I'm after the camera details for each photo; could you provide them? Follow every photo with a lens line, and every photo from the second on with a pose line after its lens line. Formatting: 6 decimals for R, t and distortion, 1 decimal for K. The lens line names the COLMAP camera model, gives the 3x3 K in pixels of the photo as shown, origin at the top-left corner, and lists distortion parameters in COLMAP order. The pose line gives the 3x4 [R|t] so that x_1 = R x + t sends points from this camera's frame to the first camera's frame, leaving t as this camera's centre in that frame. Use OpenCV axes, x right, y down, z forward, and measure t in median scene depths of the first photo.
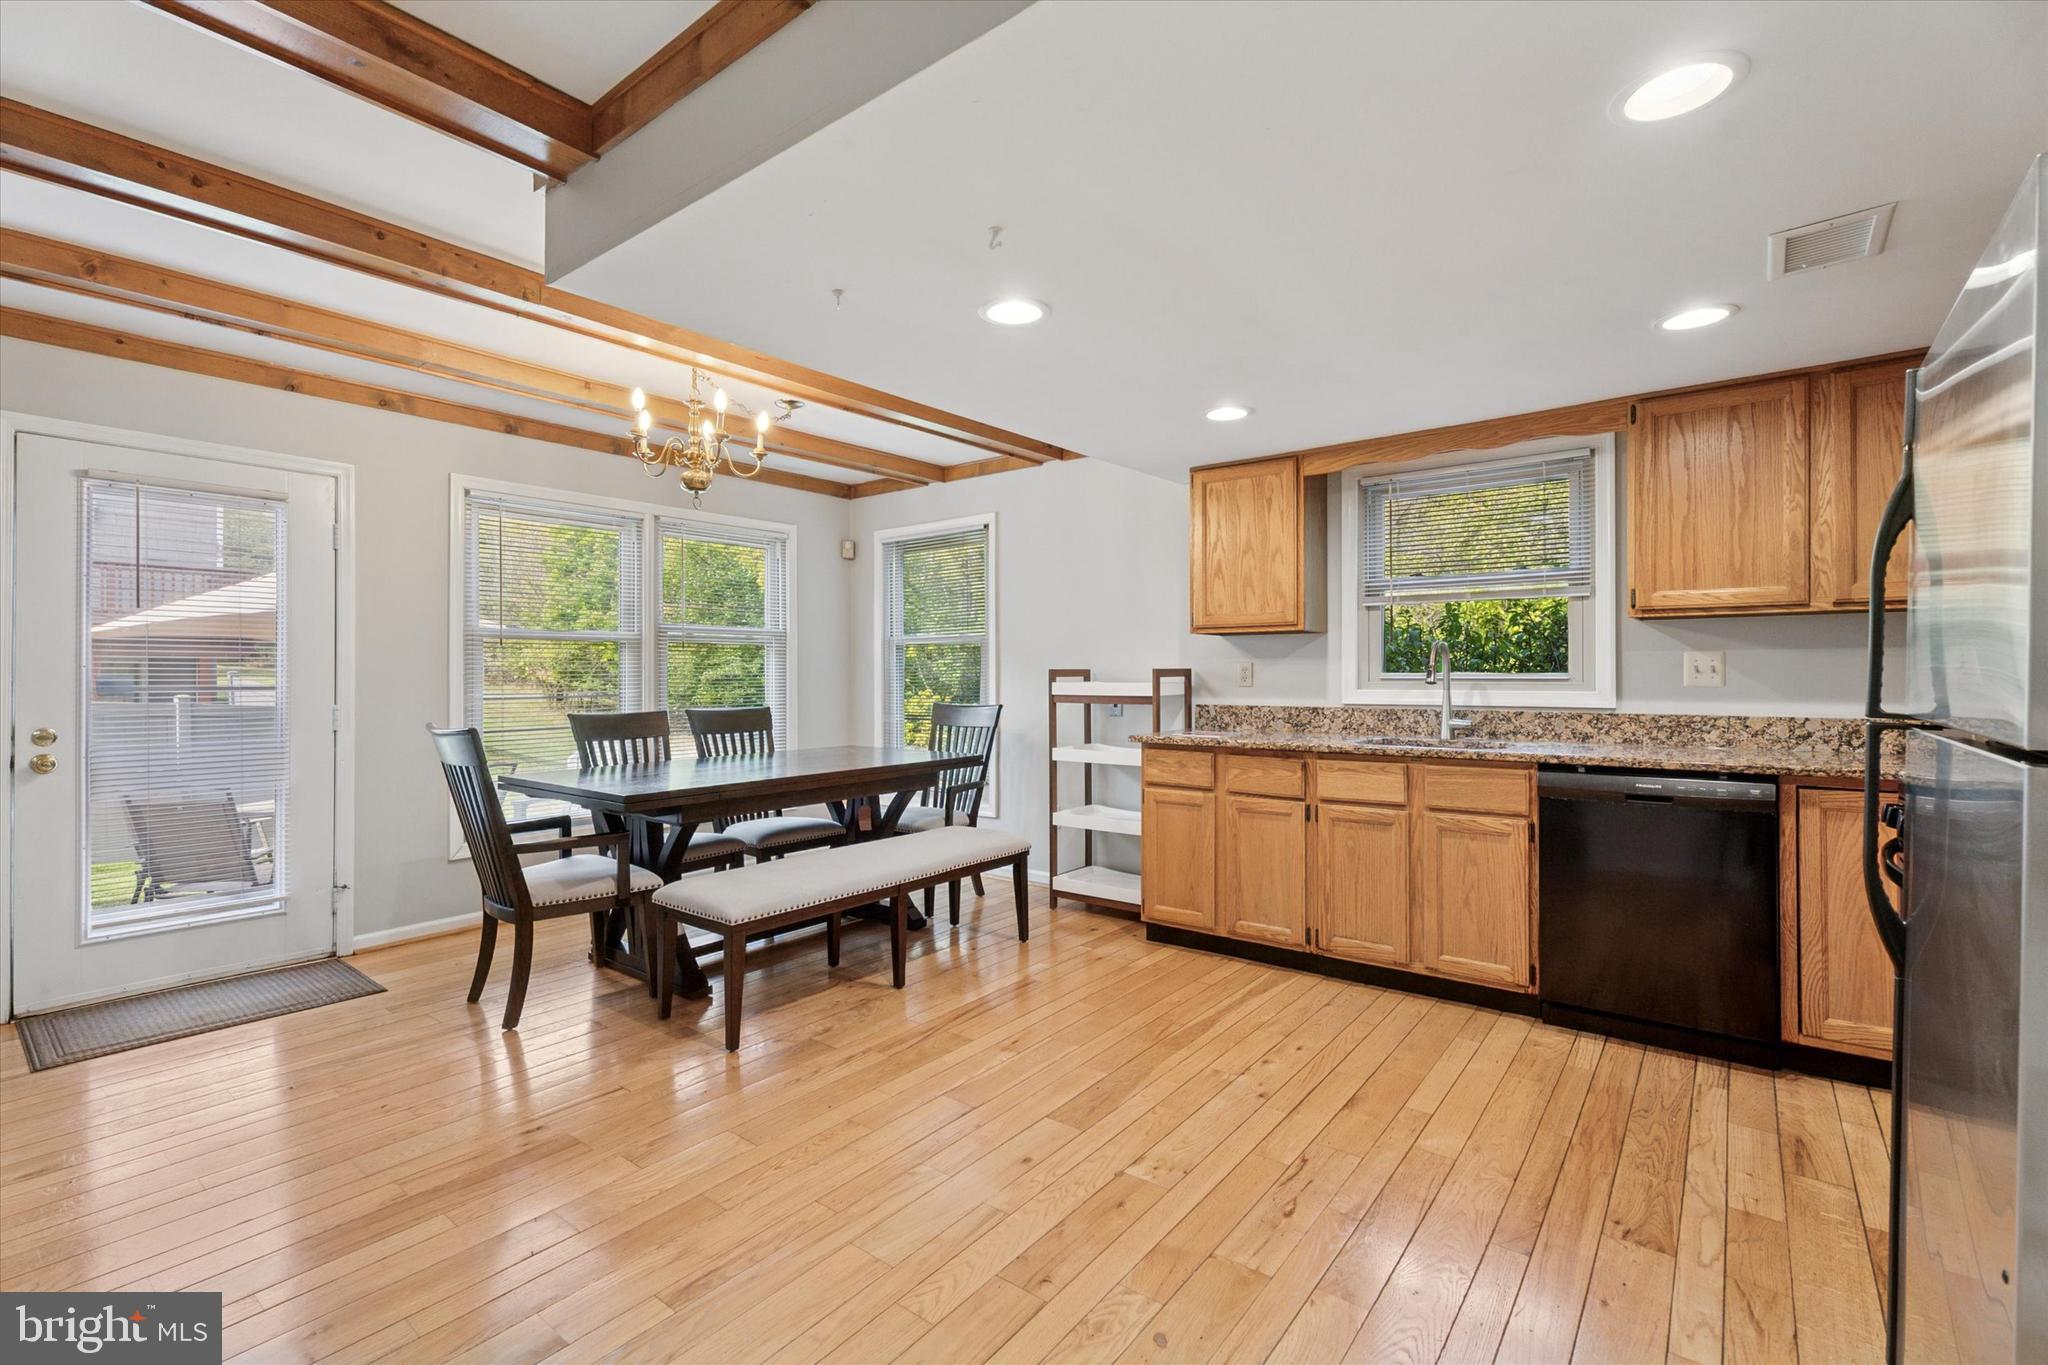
lens RADIAL K [[925.4, 0, 1020.5], [0, 925.4, 677.3], [0, 0, 1]] dist [-0.002224, 0.001030]
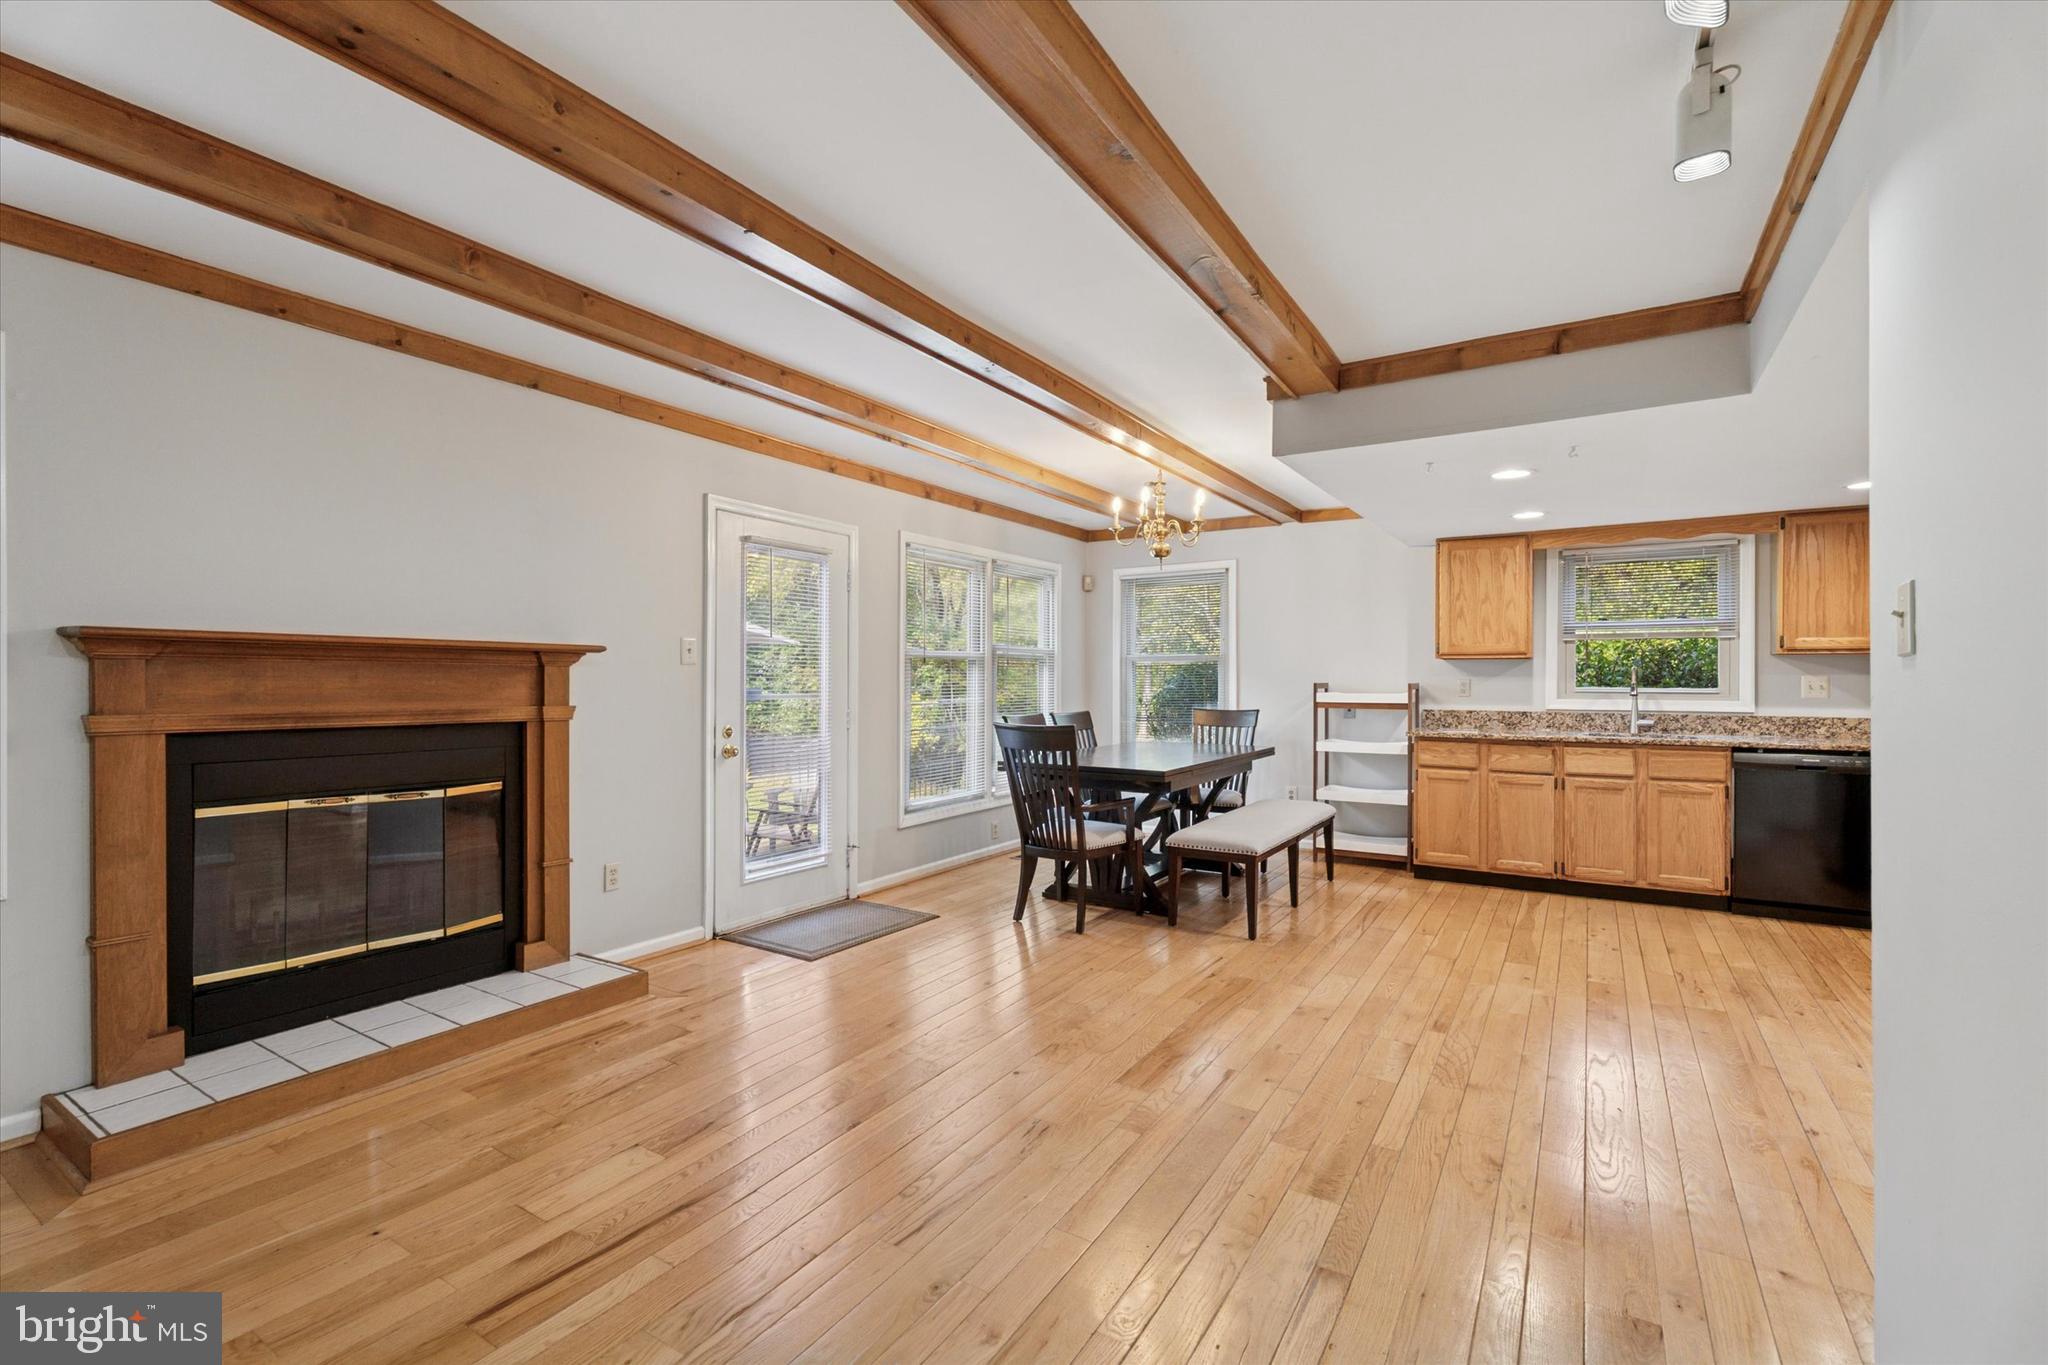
lens RADIAL K [[925.4, 0, 1020.5], [0, 925.4, 683.5], [0, 0, 1]] dist [-0.002224, 0.001030]
pose [[0.994506, 0.004655, 0.104574, -0.683827], [-0.004758, 0.999988, 0.000738, -0.008837], [-0.104569, -0.001232, 0.994517, -0.365856]]
